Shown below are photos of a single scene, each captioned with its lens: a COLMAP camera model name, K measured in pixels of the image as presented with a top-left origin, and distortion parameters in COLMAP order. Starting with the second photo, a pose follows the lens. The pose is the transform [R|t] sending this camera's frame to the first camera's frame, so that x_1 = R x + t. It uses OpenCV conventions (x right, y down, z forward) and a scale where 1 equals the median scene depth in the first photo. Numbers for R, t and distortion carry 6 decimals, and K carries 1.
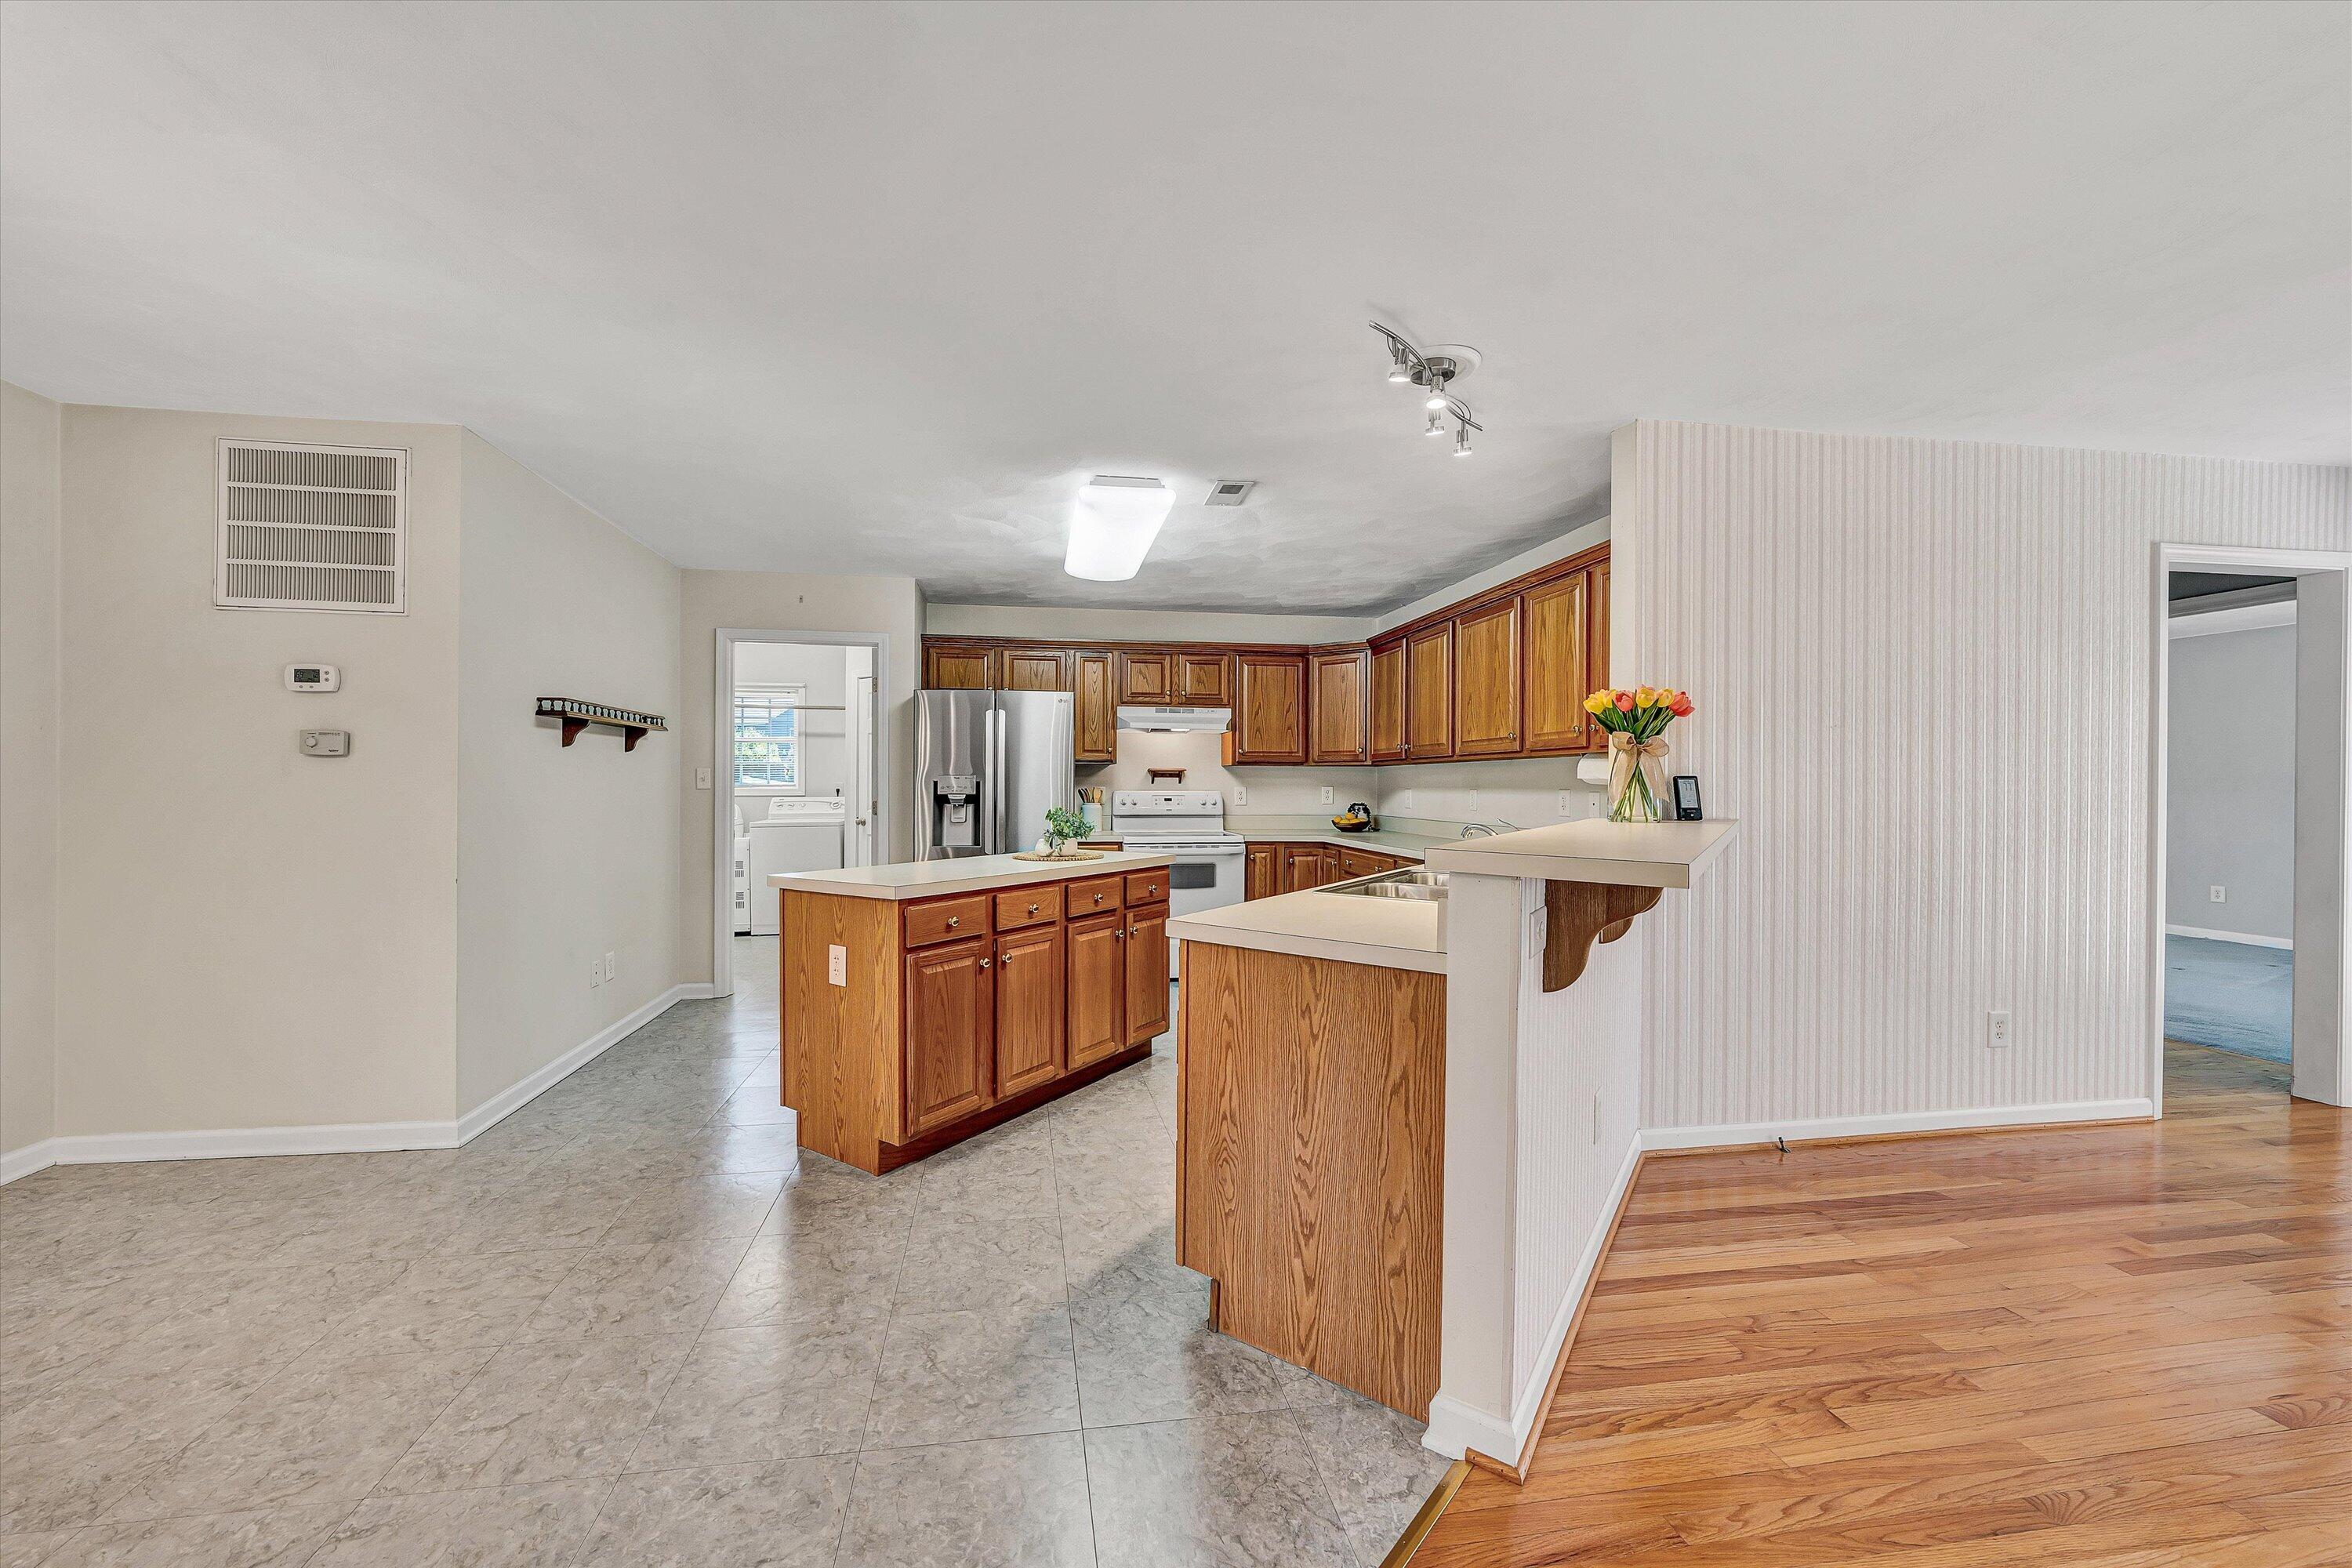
lens RADIAL K [[854.3, 0, 1144.6], [0, 854.3, 790.2], [0, 0, 1]] dist [-0.003227, 0.000257]
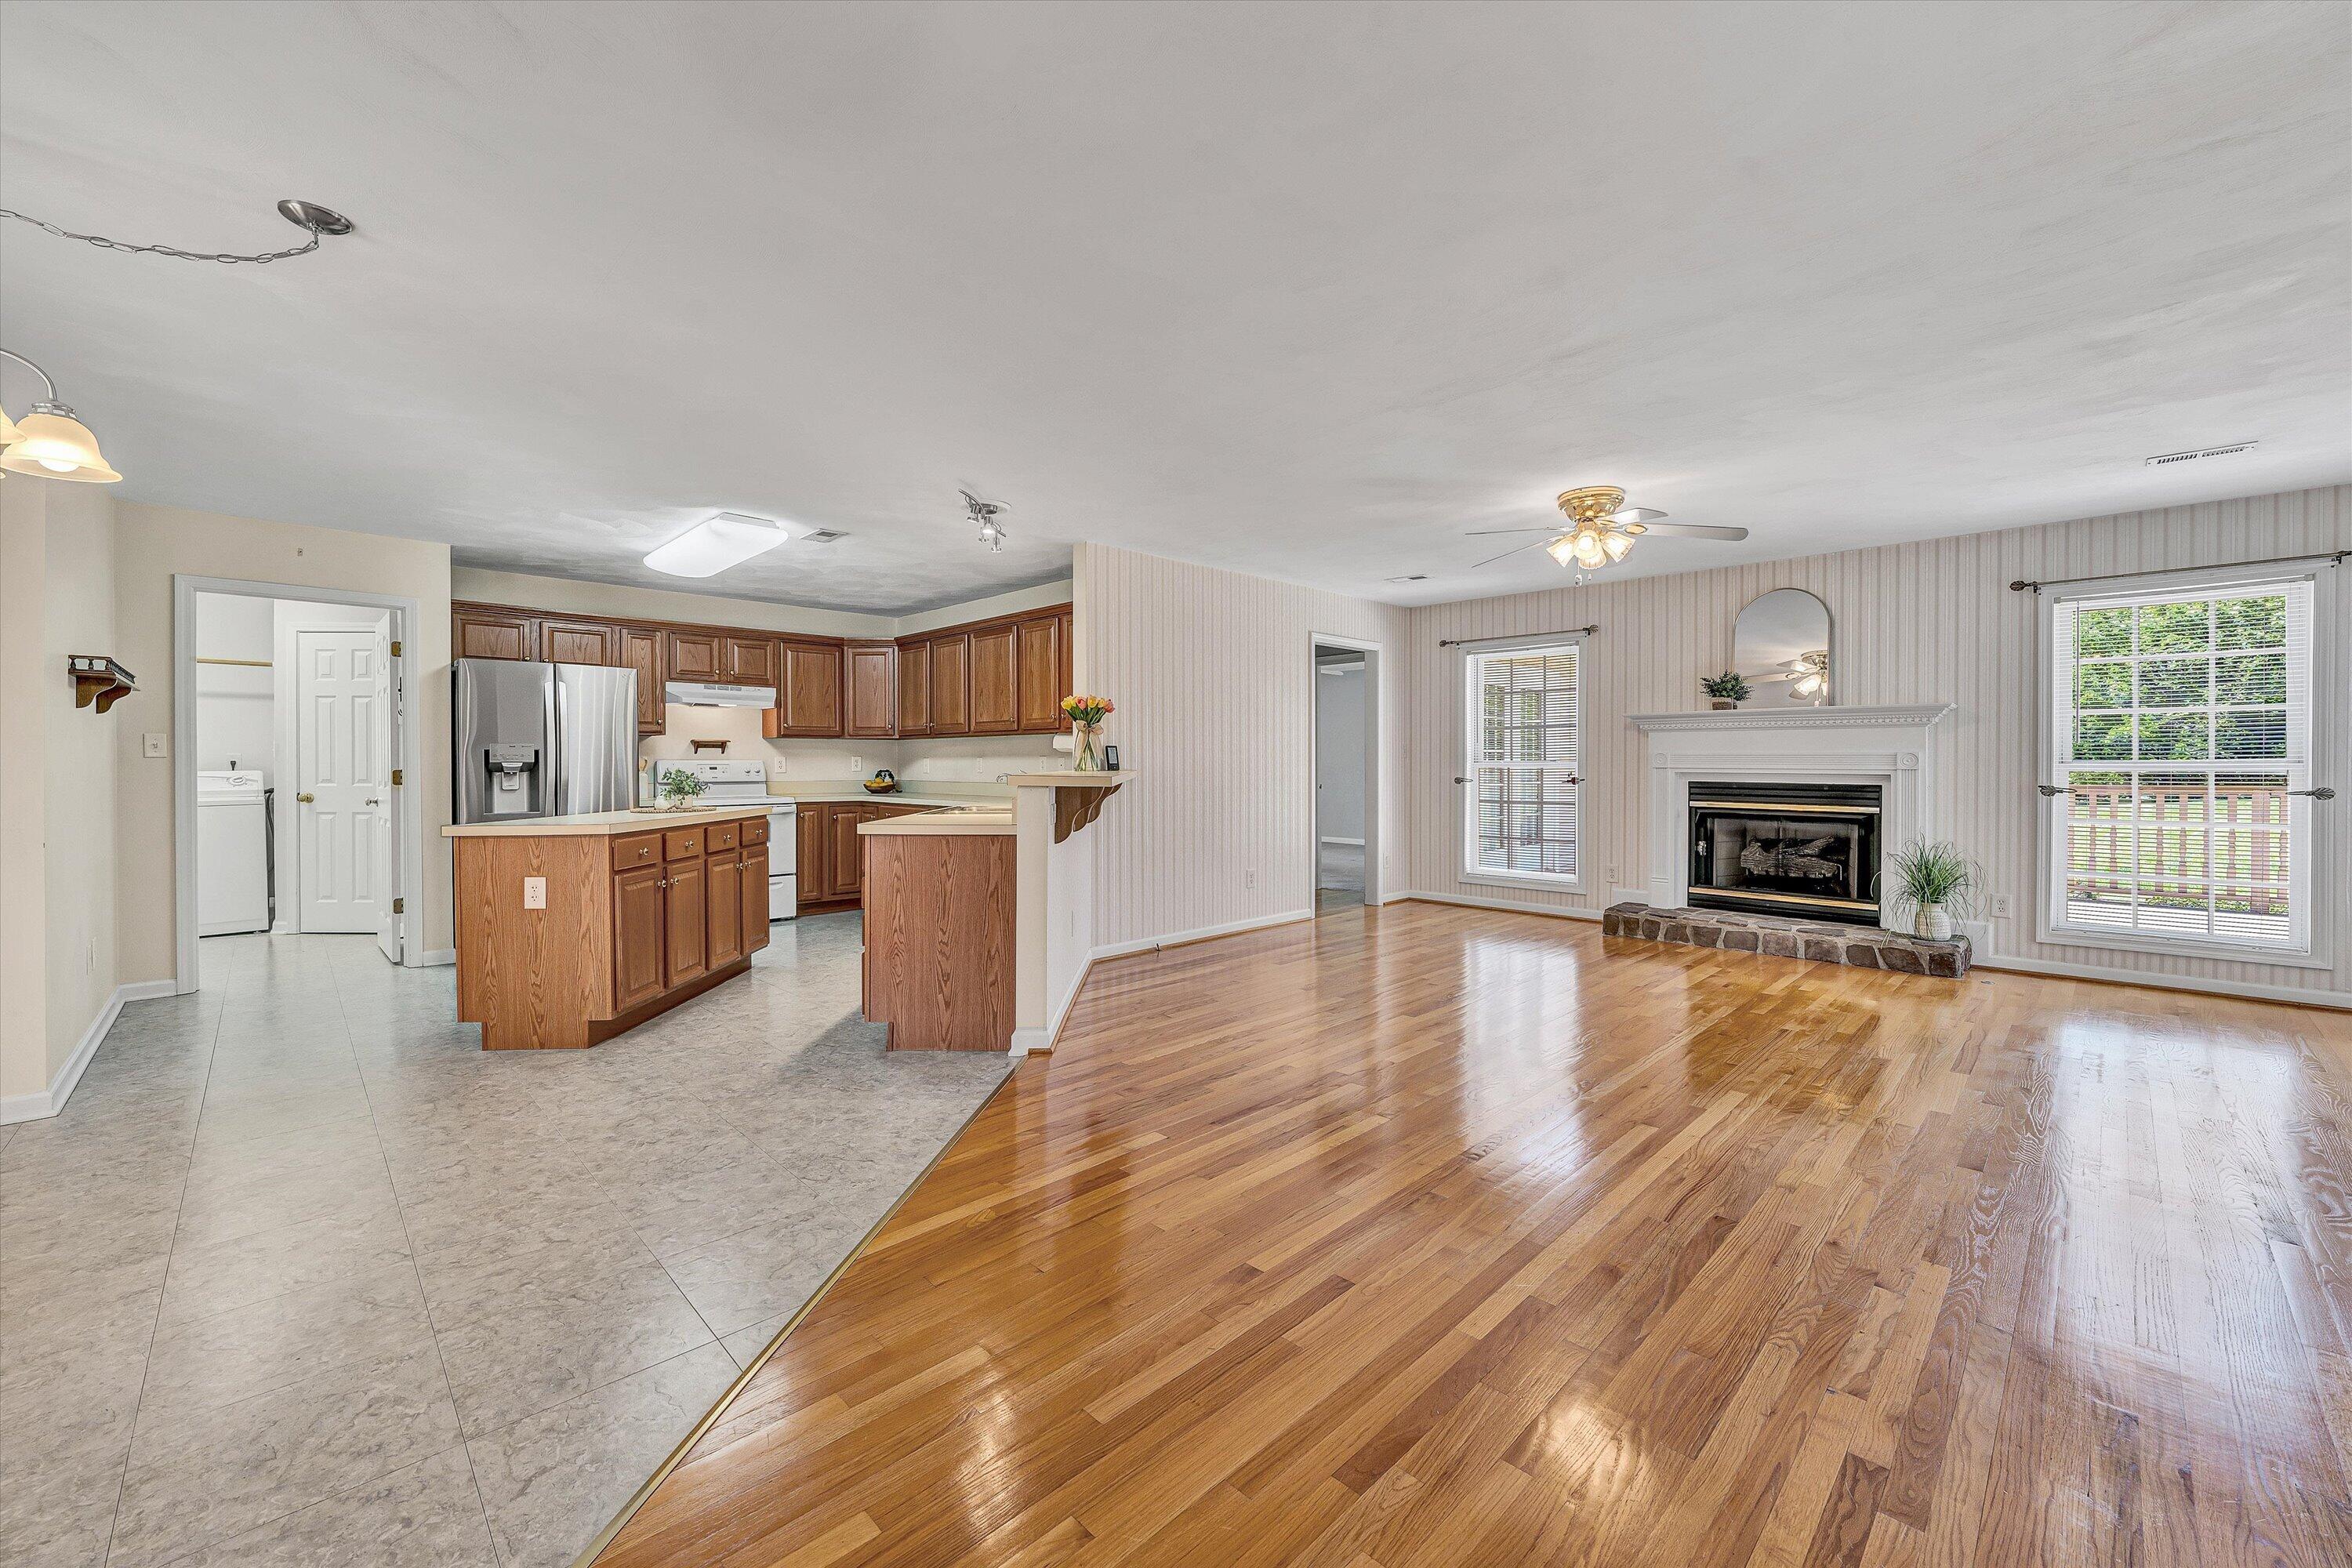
lens RADIAL K [[890.5, 0, 1168.0], [0, 890.5, 766.2], [0, 0, 1]] dist [-0.007447, 0.001215]
pose [[0.810178, -0.006914, 0.586144, -0.305729], [0.007535, 0.999971, 0.001381, 0.020819], [-0.586136, 0.003298, 0.810206, -0.488639]]
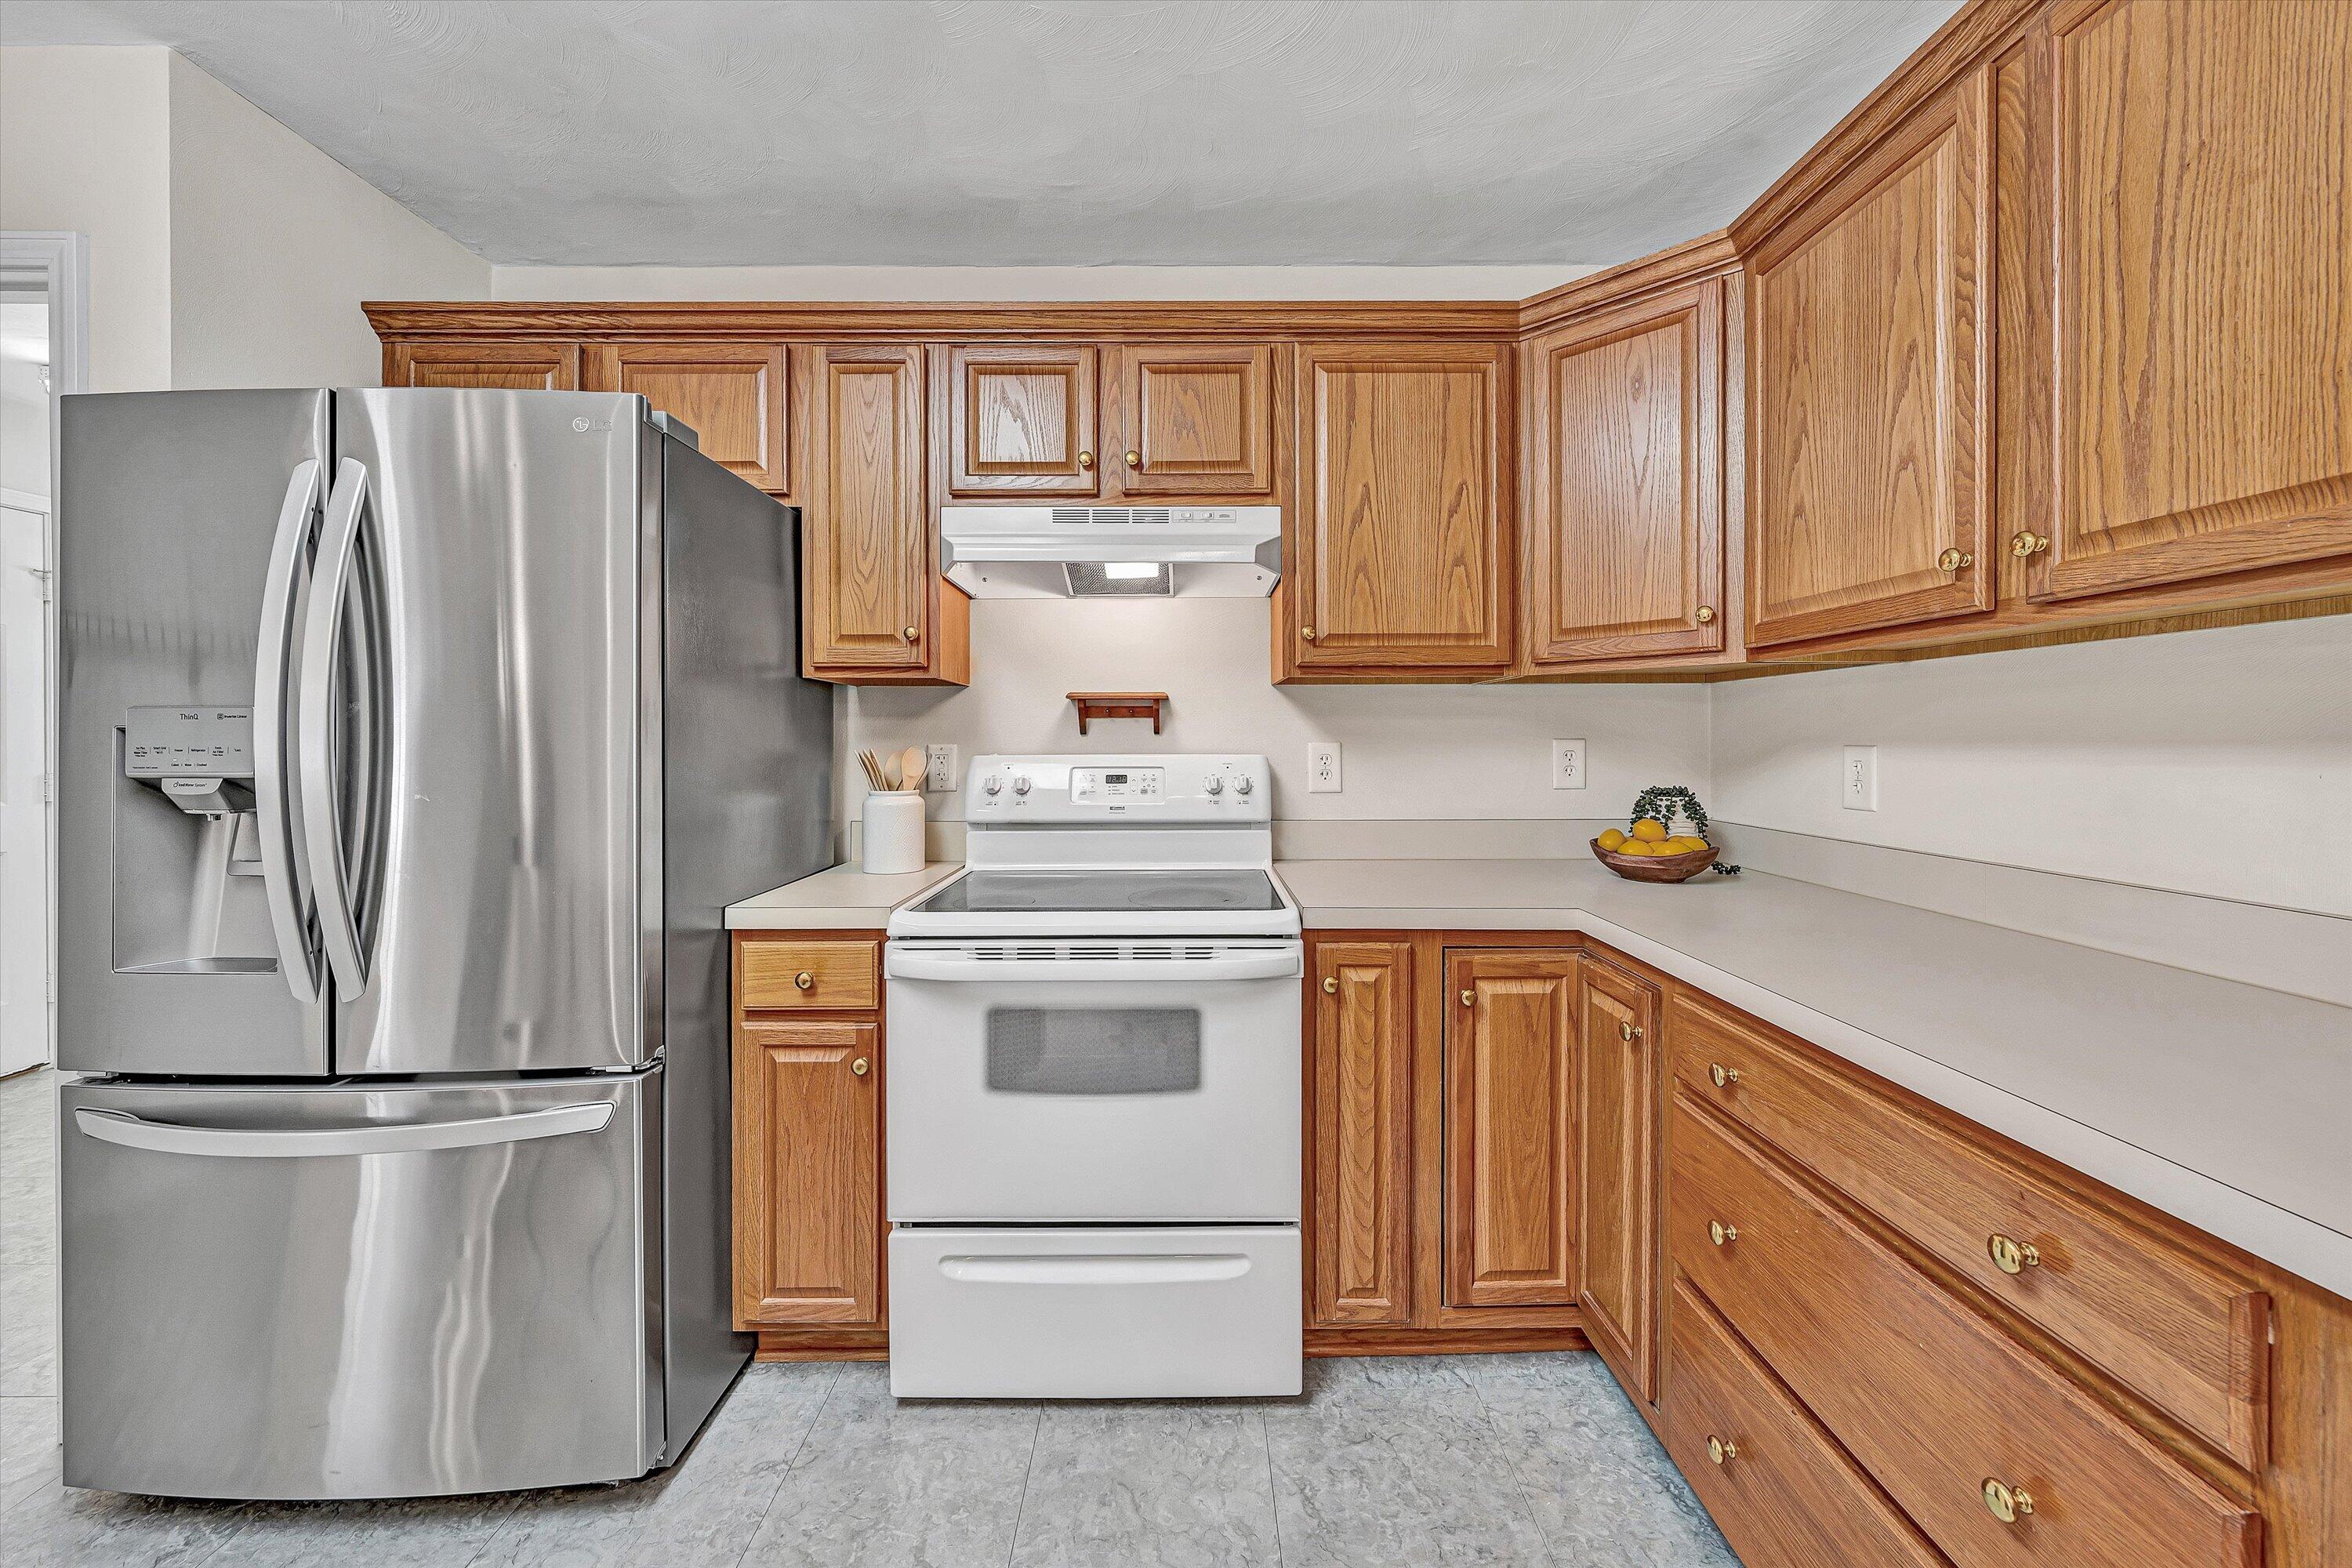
lens RADIAL K [[890.5, 0, 1203.6], [0, 890.5, 748.4], [0, 0, 1]] dist [-0.007447, 0.001215]
pose [[0.993253, -0.005564, -0.115837, 0.197175], [0.005856, 0.999980, 0.002179, -0.004654], [0.115823, -0.002842, 0.993266, 1.150444]]
